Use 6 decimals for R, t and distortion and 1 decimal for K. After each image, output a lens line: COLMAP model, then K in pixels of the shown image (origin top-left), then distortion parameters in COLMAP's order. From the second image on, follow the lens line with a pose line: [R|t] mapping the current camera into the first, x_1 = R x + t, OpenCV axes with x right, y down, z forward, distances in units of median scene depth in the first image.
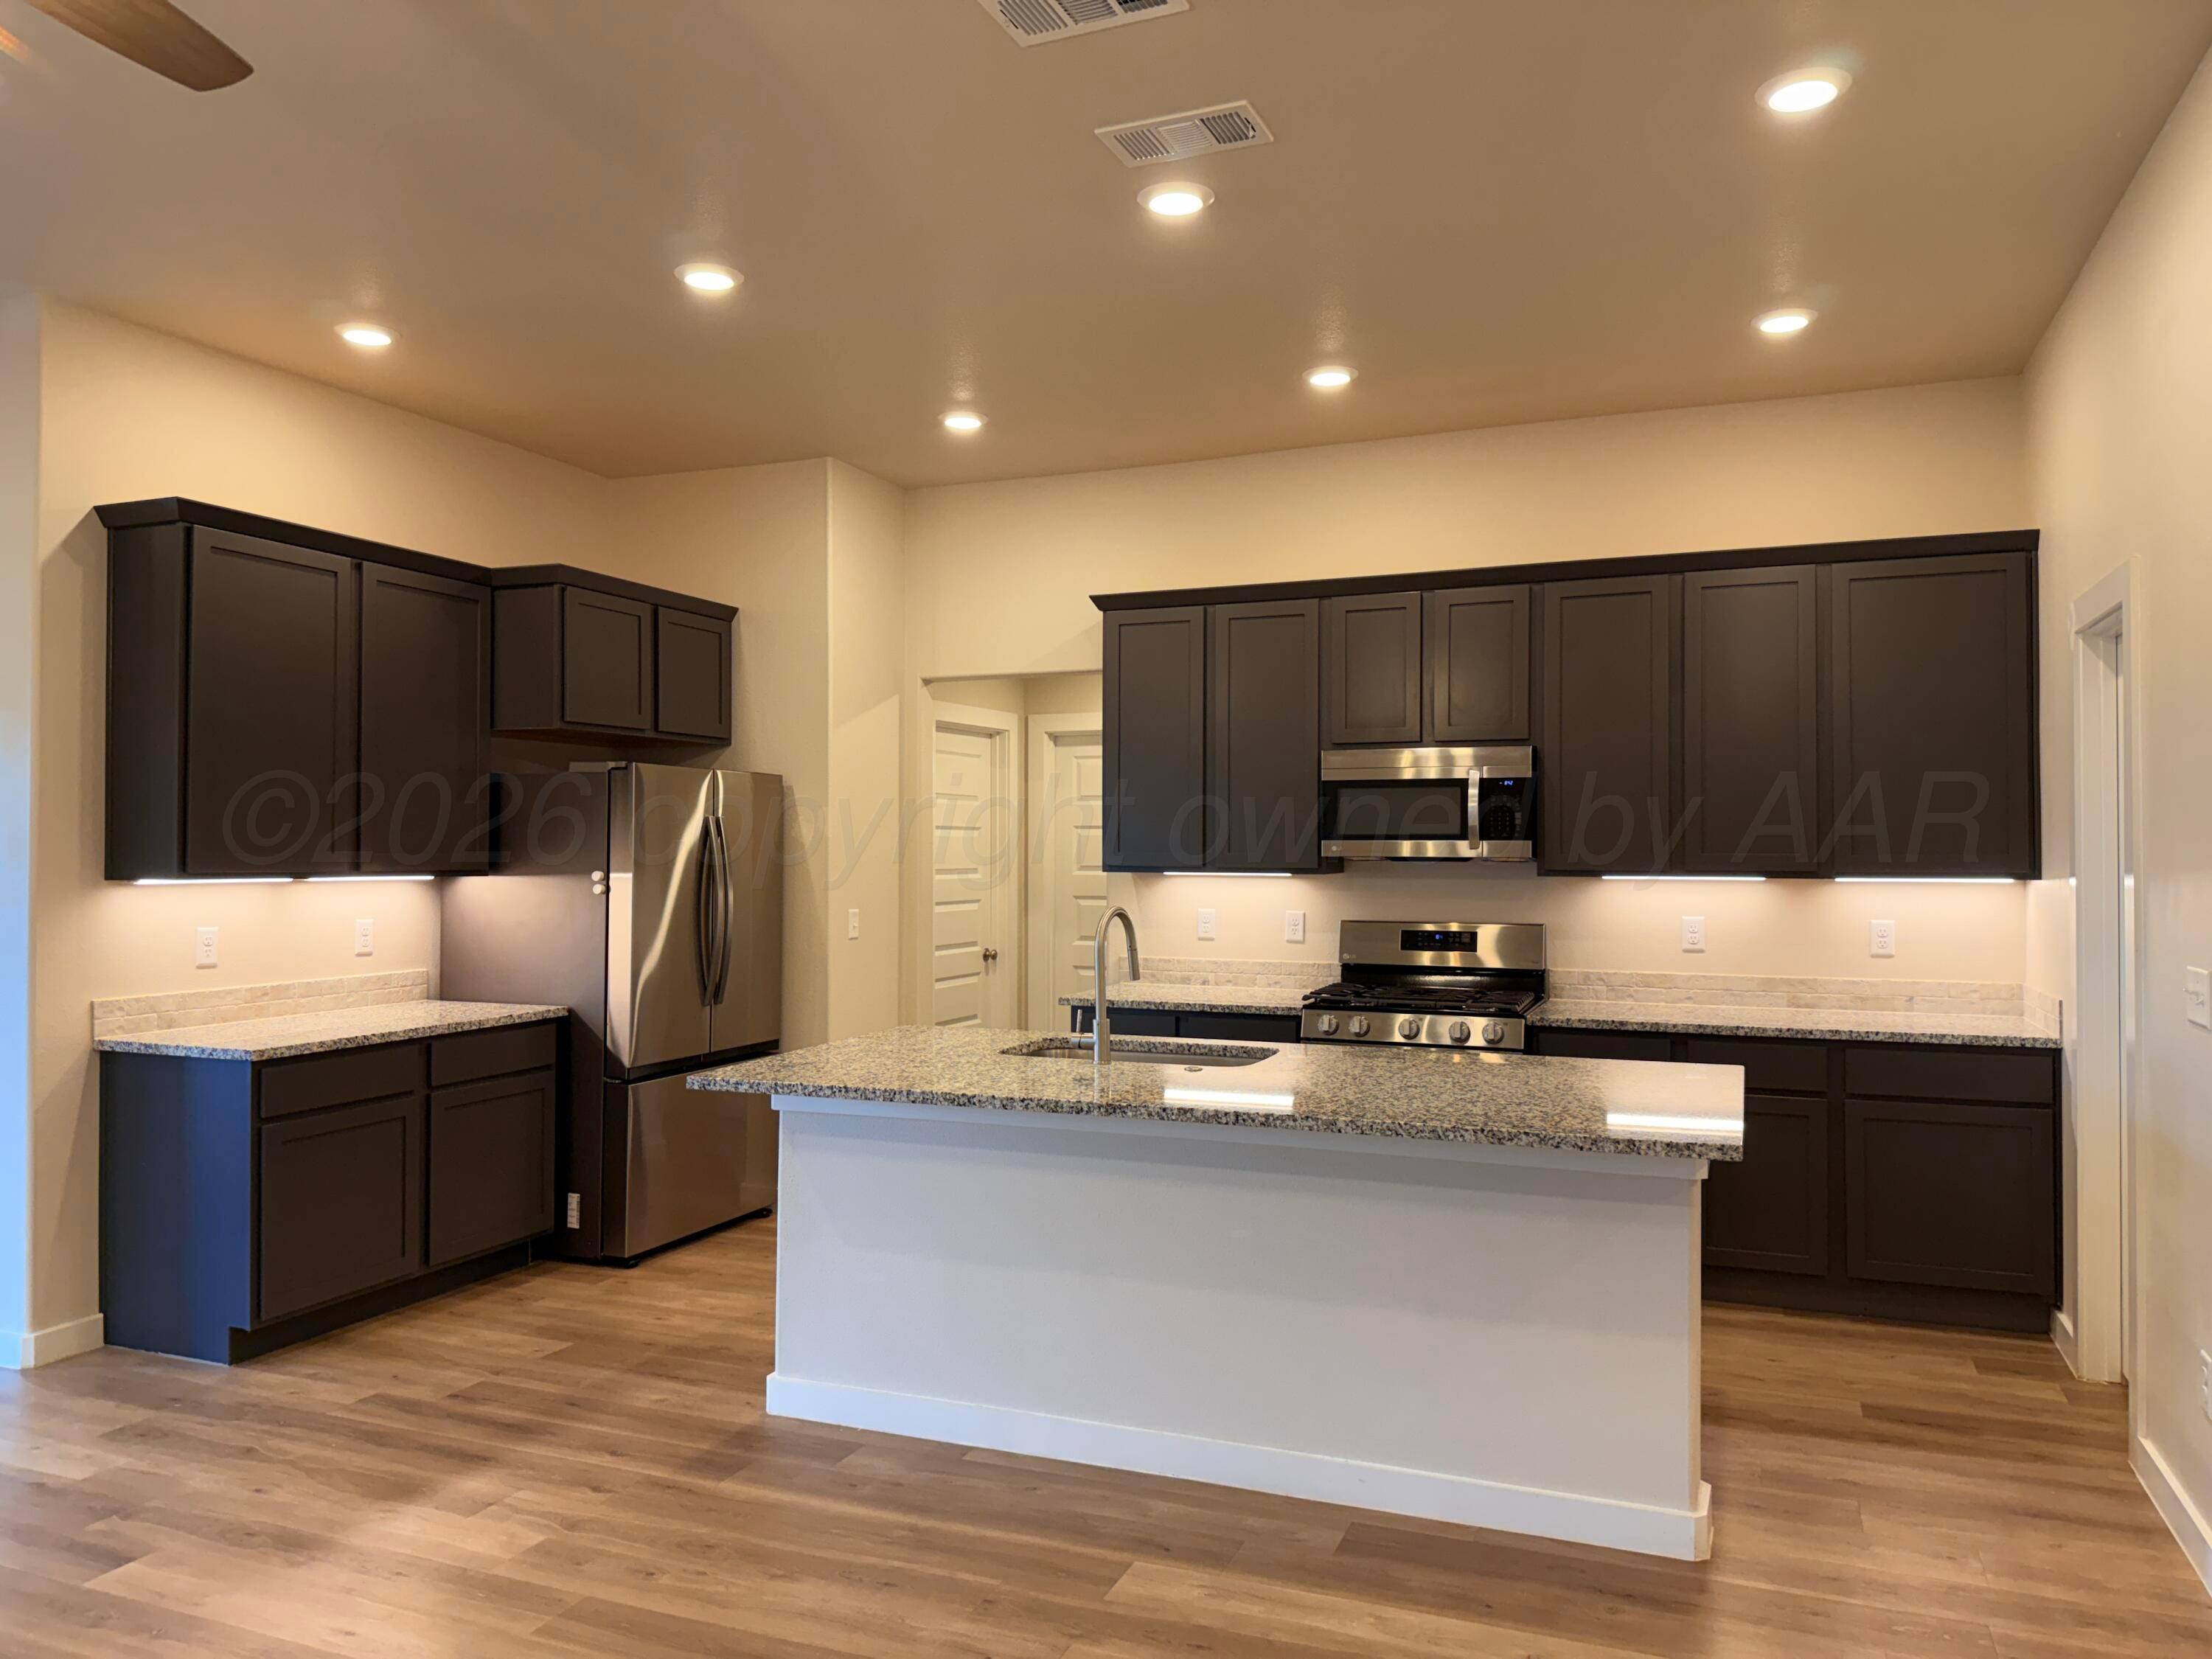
lens RADIAL K [[1551.1, 0, 1106.0], [0, 1551.1, 829.5], [0, 0, 1]] dist [0.088758, -0.095793]
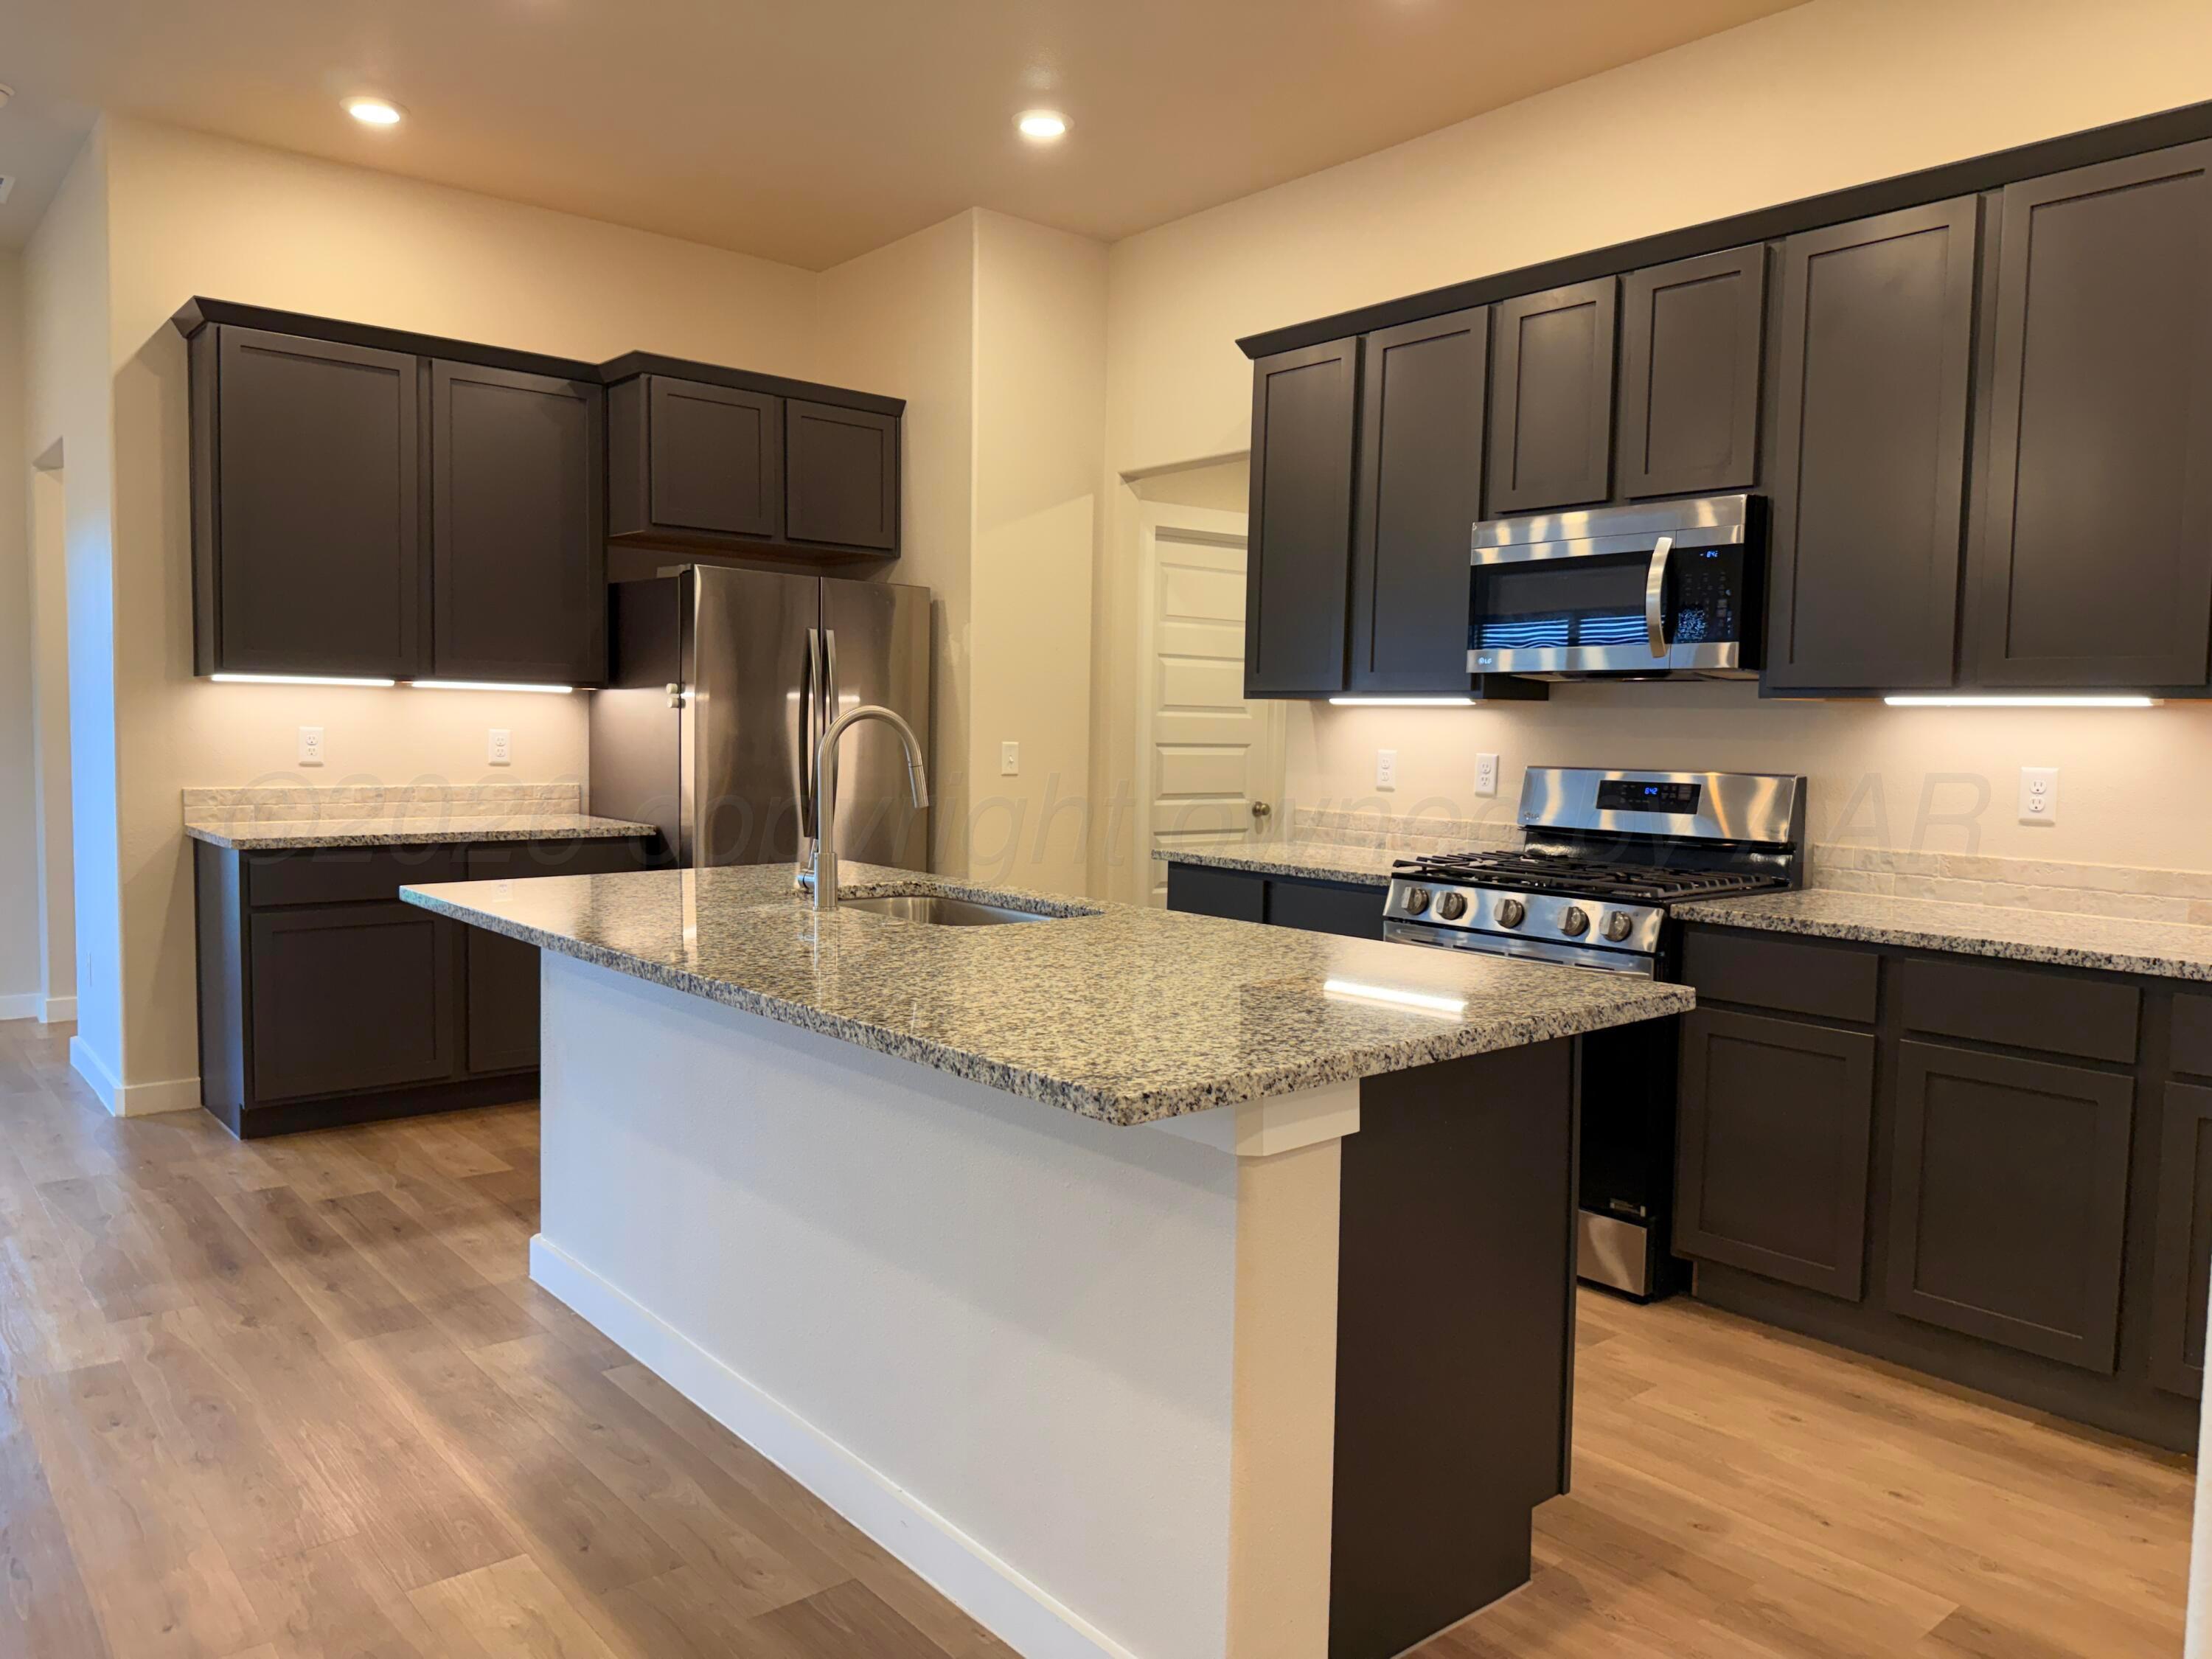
lens RADIAL K [[1563.3, 0, 1106.0], [0, 1563.3, 829.5], [0, 0, 1]] dist [0.058151, -0.051005]
pose [[0.884381, 0.047559, -0.464337, 0.388986], [-0.013164, 0.996941, 0.077038, 0.042366], [0.466580, -0.062019, 0.882302, 0.323957]]
